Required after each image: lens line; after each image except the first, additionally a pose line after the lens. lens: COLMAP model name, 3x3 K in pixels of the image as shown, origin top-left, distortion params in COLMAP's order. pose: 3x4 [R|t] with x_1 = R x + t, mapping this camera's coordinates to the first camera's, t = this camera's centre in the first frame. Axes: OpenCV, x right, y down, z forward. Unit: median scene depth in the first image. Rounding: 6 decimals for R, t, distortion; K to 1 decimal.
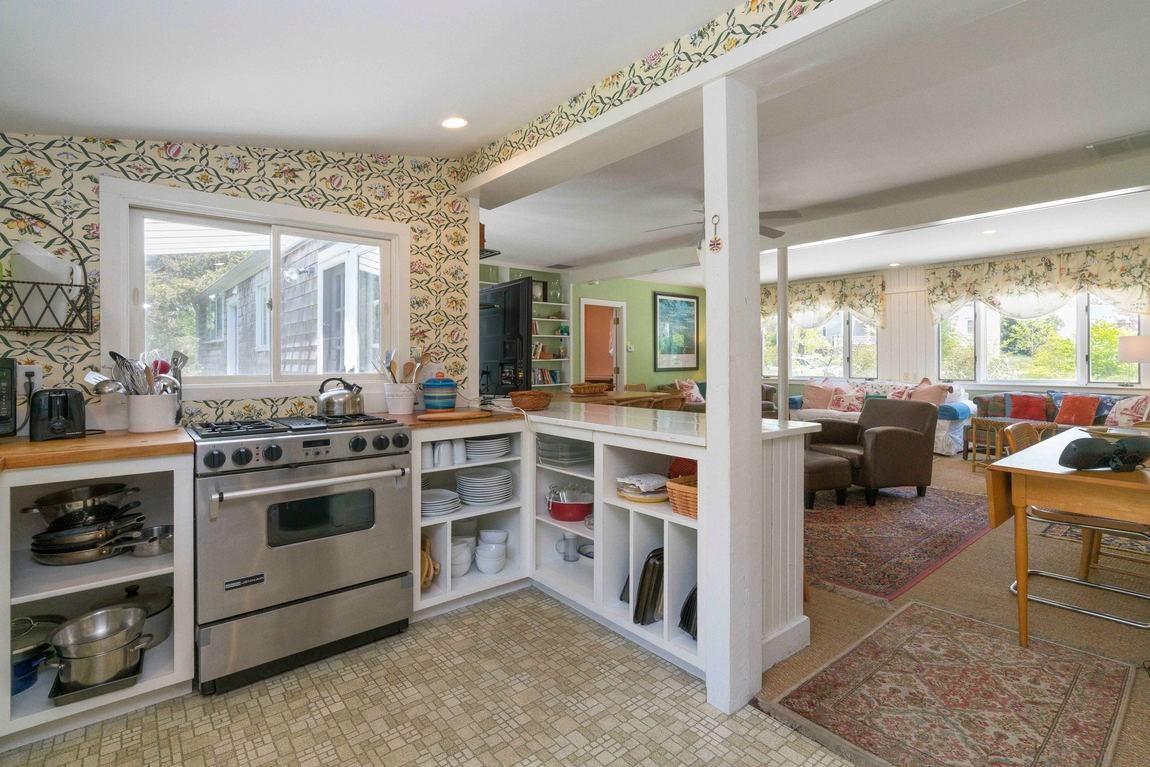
lens RADIAL K [[543.6, 0, 574.8], [0, 543.6, 360.5], [0, 0, 1]] dist [0.002506, -0.000509]
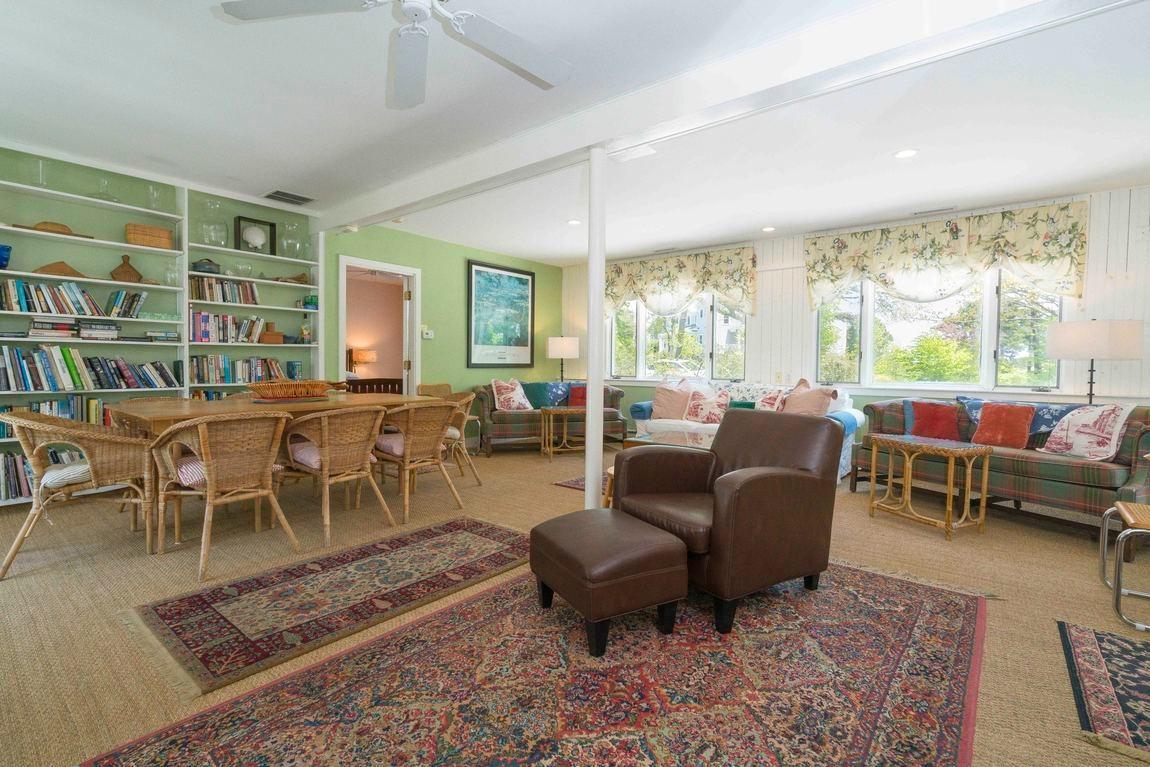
lens RADIAL K [[522.8, 0, 570.6], [0, 522.8, 377.6], [0, 0, 1]] dist [-0.005818, 0.000502]
pose [[0.982928, 0.011961, 0.183602, 0.187757], [-0.016520, 0.999591, 0.023324, 0.017932], [-0.183248, -0.025959, 0.982724, 0.334086]]
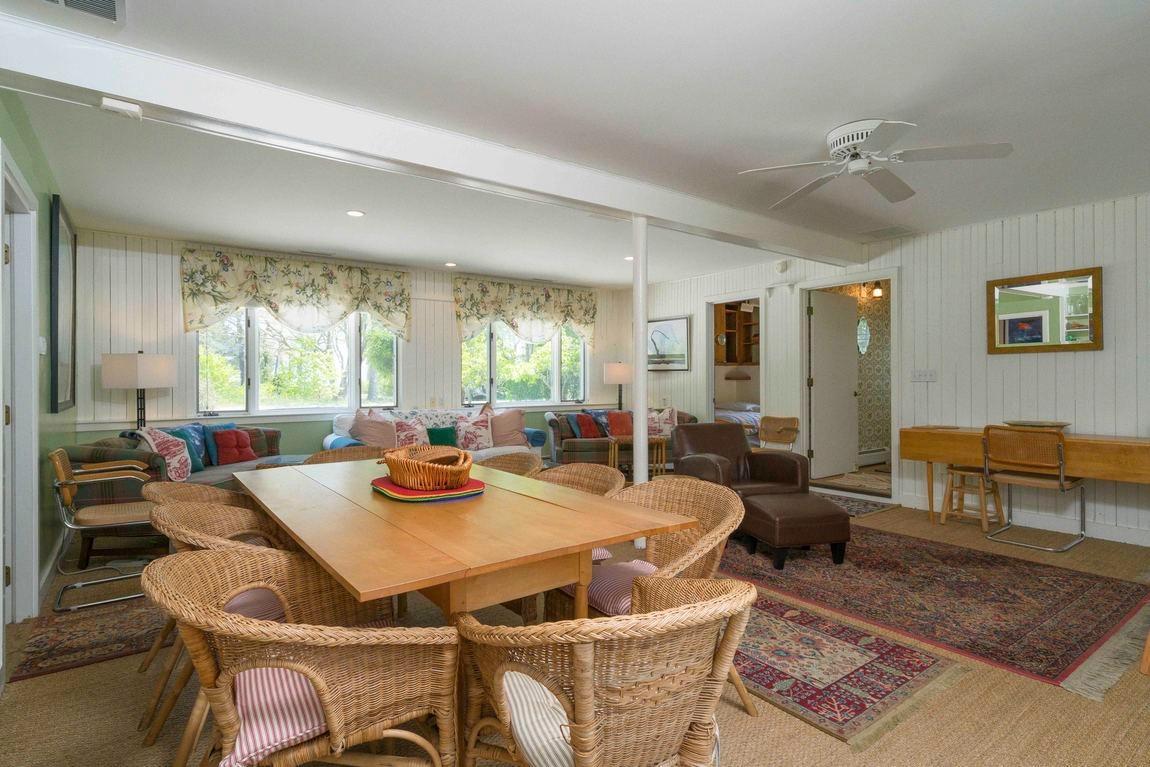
lens RADIAL K [[578.7, 0, 571.2], [0, 578.7, 382.3], [0, 0, 1]] dist [0.014270, 0.000683]
pose [[0.069674, -0.000971, 0.997569, -0.265411], [0.003399, 0.999994, 0.000736, -0.000608], [-0.997564, 0.003340, 0.069677, 0.767245]]
